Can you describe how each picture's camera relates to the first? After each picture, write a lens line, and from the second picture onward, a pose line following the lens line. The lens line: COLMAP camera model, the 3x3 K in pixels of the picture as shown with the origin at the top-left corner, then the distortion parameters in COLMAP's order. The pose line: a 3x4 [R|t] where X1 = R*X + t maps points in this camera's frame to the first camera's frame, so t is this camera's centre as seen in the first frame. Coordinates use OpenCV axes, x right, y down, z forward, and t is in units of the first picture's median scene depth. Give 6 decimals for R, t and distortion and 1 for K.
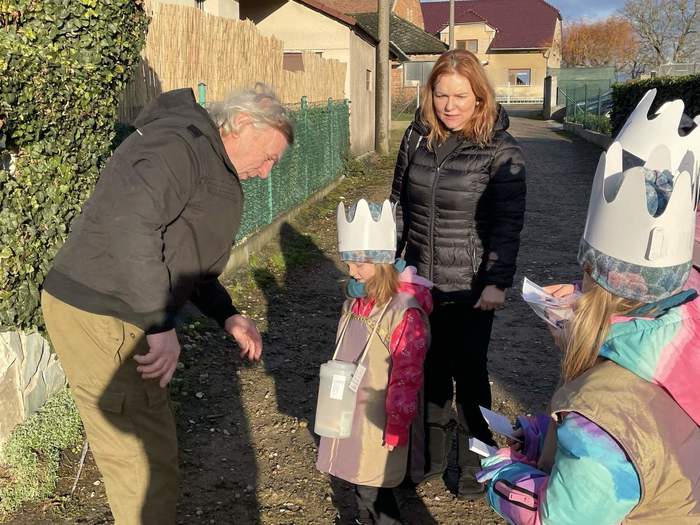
lens RADIAL K [[872.5, 0, 350.0], [0, 872.5, 262.5], [0, 0, 1]] dist [0.018009, 0.048927]
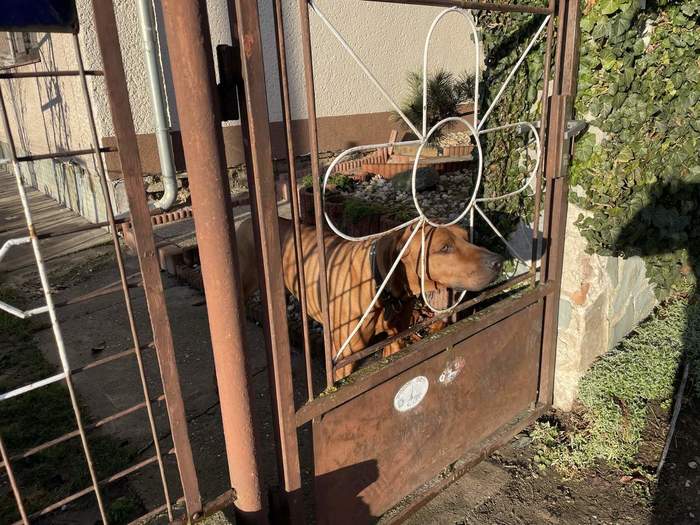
lens RADIAL K [[537.6, 0, 350.0], [0, 537.6, 262.5], [0, 0, 1]] dist [-0.003851, -0.003582]
pose [[0.730413, 0.188343, -0.656524, -0.235782], [-0.056539, 0.974602, 0.216691, -0.007591], [0.680662, -0.121155, 0.722510, 0.477161]]
